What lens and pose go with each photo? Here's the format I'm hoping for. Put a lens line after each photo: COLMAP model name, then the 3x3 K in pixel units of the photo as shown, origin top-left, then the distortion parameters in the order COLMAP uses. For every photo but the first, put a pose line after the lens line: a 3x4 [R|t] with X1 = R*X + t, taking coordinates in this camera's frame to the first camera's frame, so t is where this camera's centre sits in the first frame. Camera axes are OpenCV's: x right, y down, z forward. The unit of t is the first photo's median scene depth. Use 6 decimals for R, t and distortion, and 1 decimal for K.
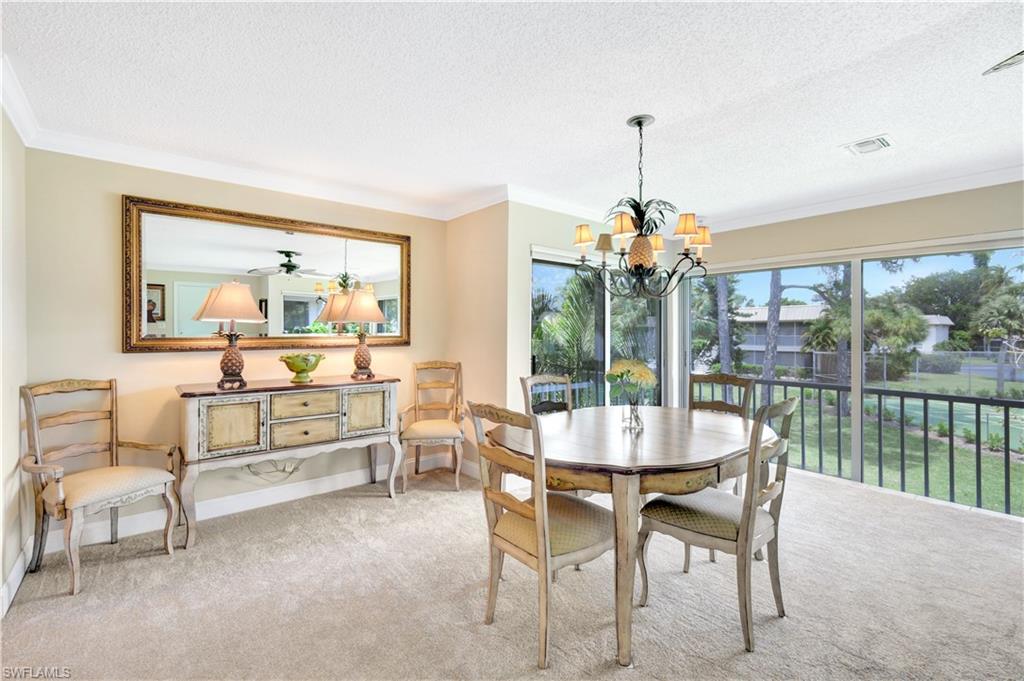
lens RADIAL K [[458.1, 0, 507.4], [0, 458.1, 334.4], [0, 0, 1]] dist [0.001192, 0.000111]
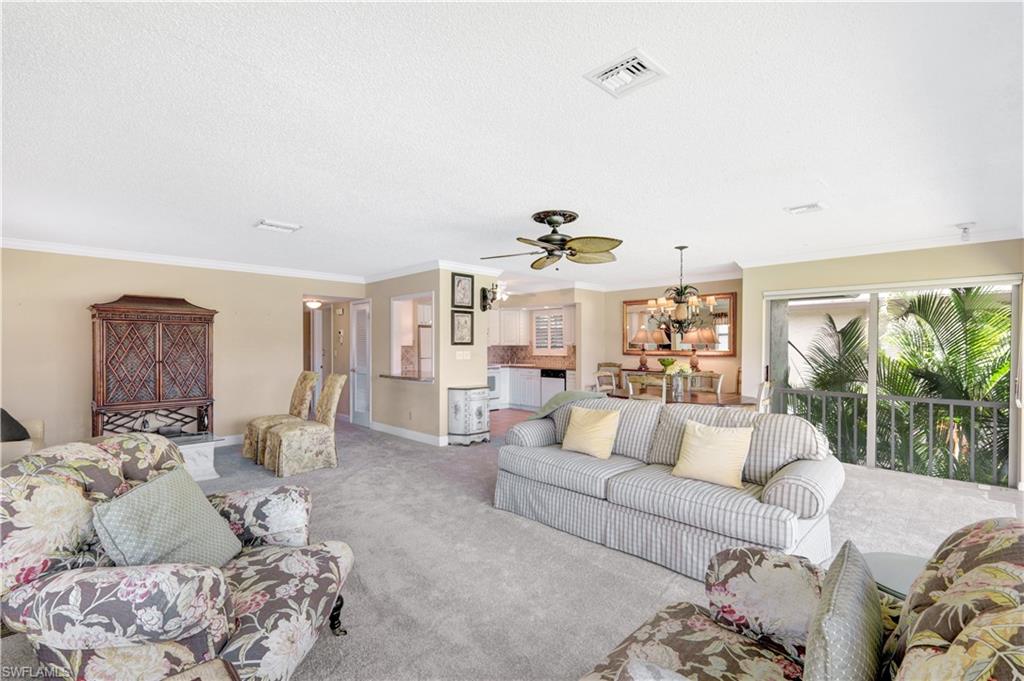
lens RADIAL K [[447.0, 0, 512.0], [0, 447.0, 340.5], [0, 0, 1]] dist [-0.000021, 0.000056]
pose [[0.101786, -0.010328, -0.994753, 1.775336], [-0.015629, 0.999806, -0.011980, -0.005017], [0.994684, 0.016766, 0.101605, 0.009156]]
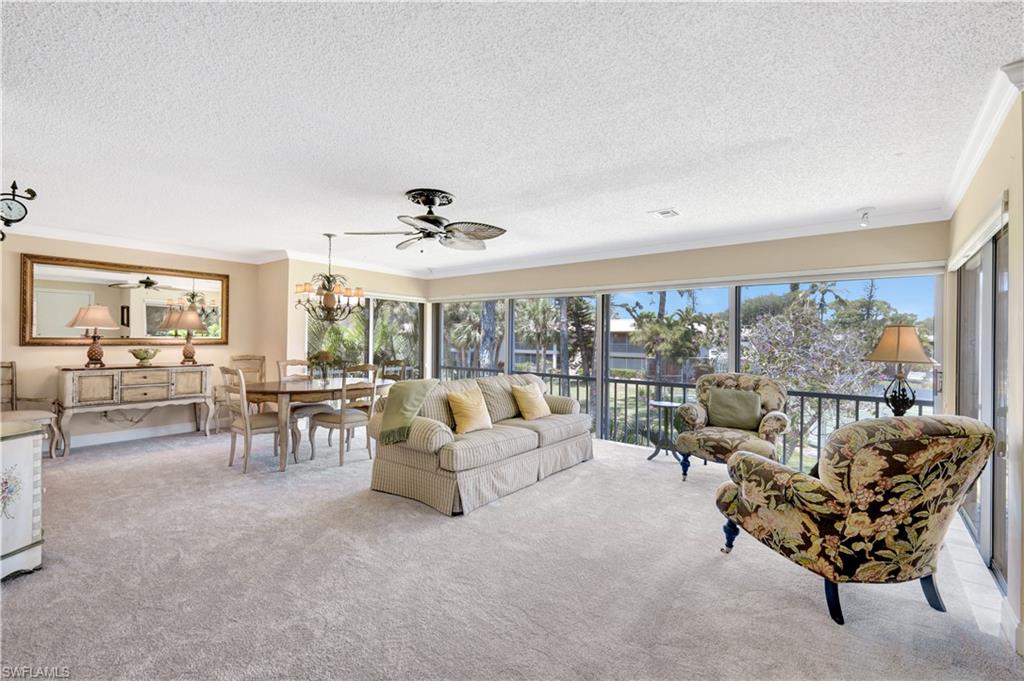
lens RADIAL K [[447.0, 0, 512.0], [0, 447.0, 340.5], [0, 0, 1]] dist [-0.000021, 0.000056]
pose [[0.976800, 0.010356, 0.213901, 0.541645], [-0.009933, 0.999946, -0.003054, 0.005950], [-0.213921, 0.000859, 0.976850, -0.928812]]
